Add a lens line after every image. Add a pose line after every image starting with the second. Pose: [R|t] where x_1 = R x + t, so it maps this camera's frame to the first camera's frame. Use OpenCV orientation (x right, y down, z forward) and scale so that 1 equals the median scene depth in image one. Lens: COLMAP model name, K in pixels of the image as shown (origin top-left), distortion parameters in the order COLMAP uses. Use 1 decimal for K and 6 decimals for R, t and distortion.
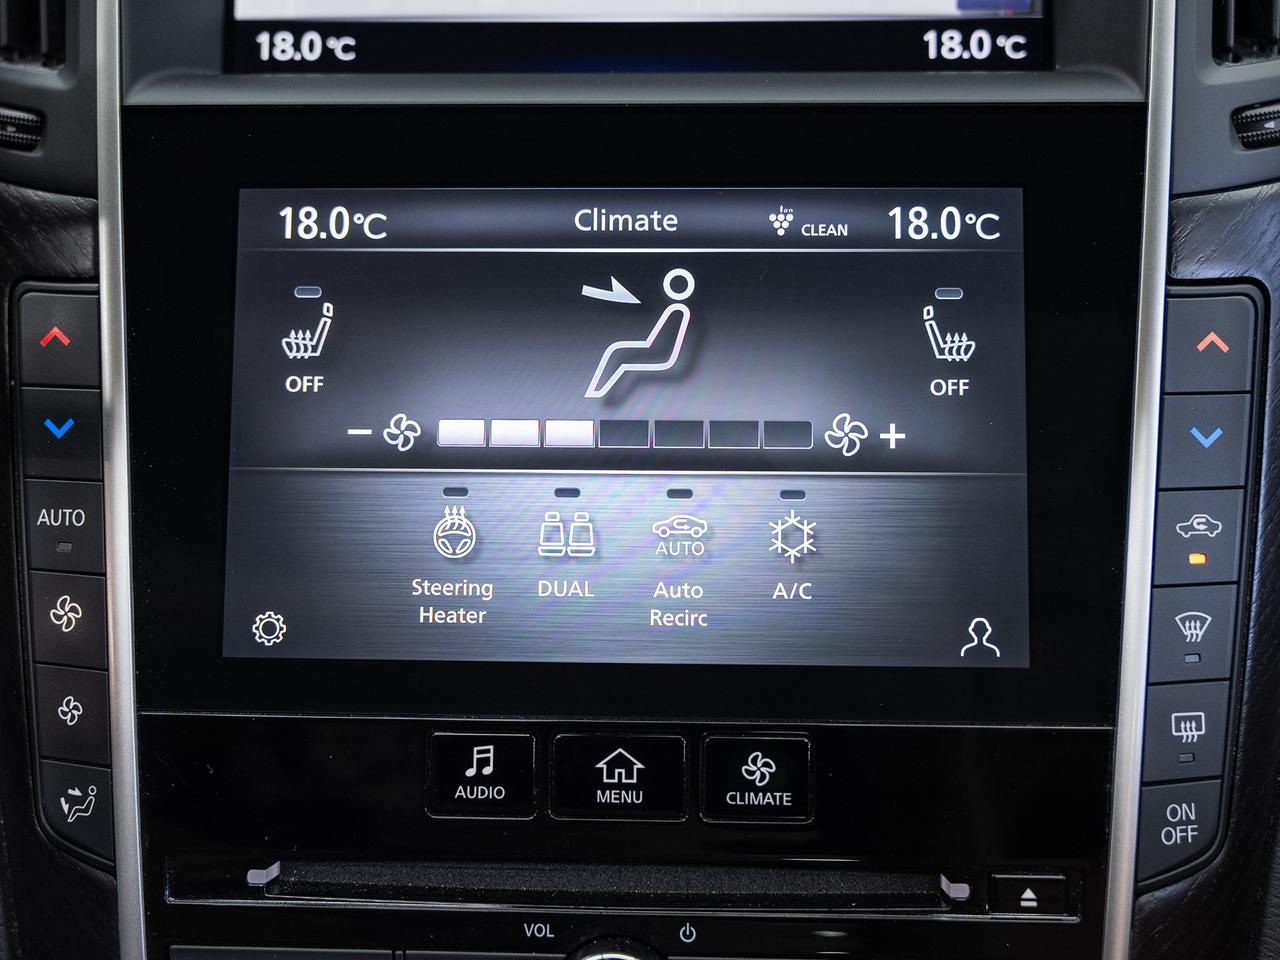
lens RADIAL K [[1335.5, 0, 640.0], [0, 1335.5, 480.0], [0, 0, 1]] dist [-0.005712, -0.022520]
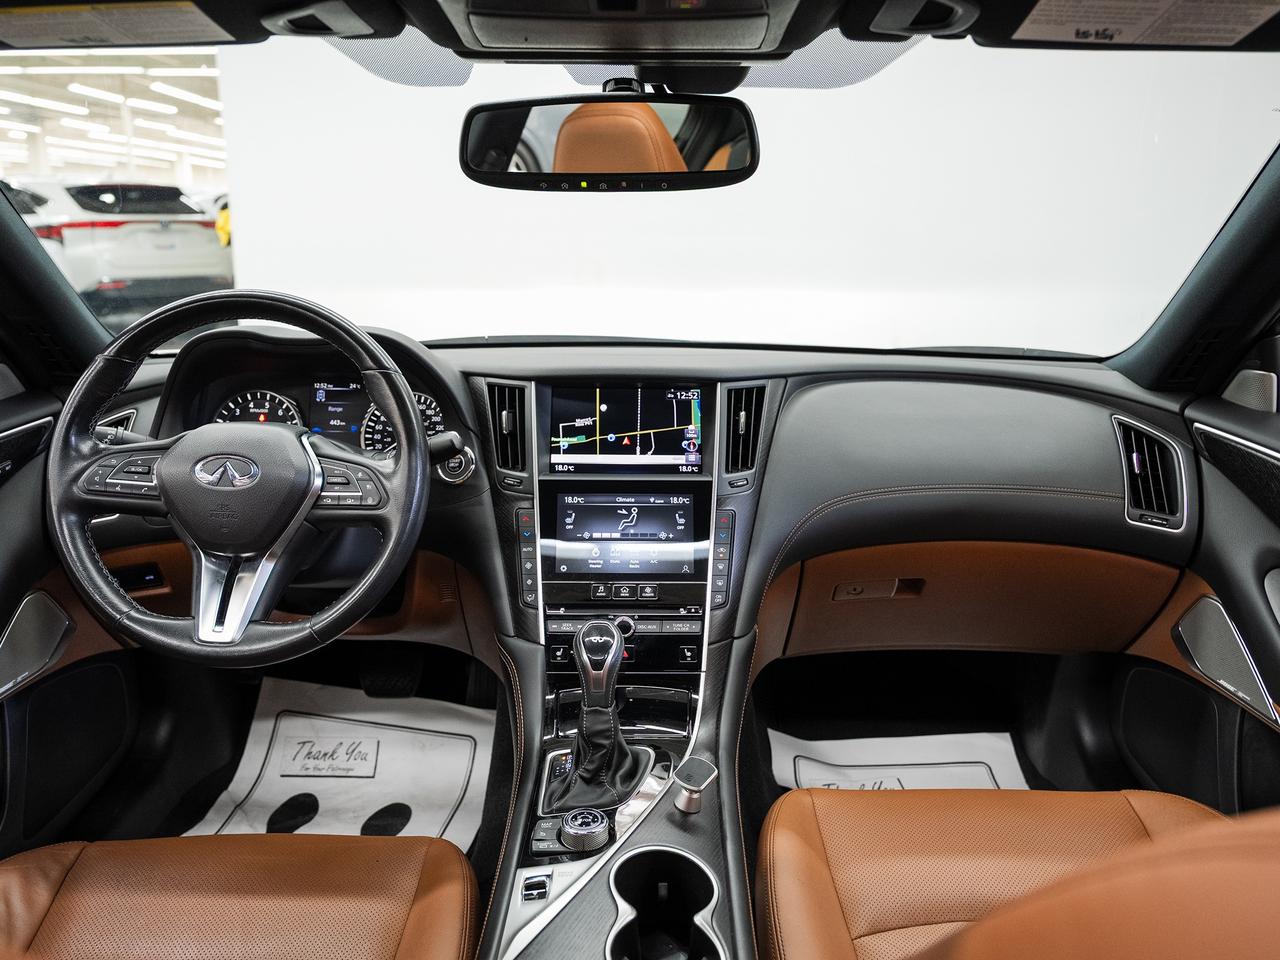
lens RADIAL K [[893.6, 0, 640.0], [0, 893.6, 480.0], [0, 0, 1]] dist [-0.001045, -0.000095]
pose [[0.999139, 0.006384, 0.040994, -0.105283], [0.003084, 0.973925, -0.226849, 0.595349], [-0.041373, 0.226780, 0.973067, -2.762778]]
